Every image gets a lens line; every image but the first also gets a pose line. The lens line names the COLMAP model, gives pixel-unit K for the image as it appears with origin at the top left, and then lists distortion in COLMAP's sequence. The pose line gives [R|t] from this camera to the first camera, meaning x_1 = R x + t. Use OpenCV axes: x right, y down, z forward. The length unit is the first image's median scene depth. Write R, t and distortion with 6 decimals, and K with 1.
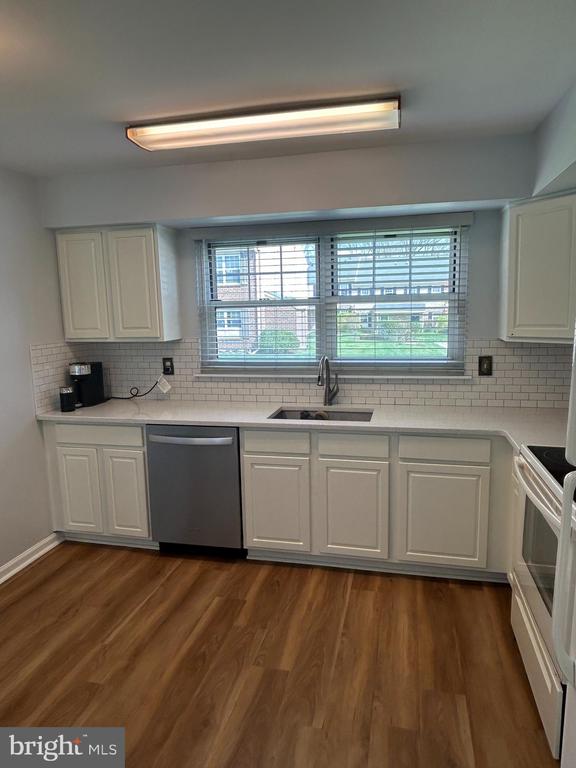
lens RADIAL K [[530.0, 0, 274.4], [0, 530.0, 384.2], [0, 0, 1]] dist [0.053493, 0.000265]
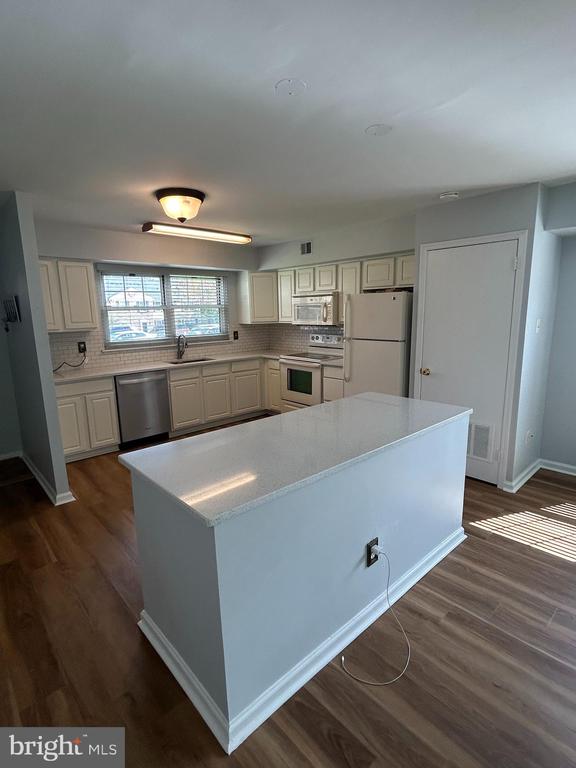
lens RADIAL K [[392.2, 0, 288.0], [0, 392.2, 384.0], [0, 0, 1]] dist [-0.004194, -0.000519]
pose [[0.554952, -0.140717, 0.819895, -0.924702], [0.136855, 0.987604, 0.076869, 0.076459], [-0.820548, 0.069548, 0.567330, -0.180024]]
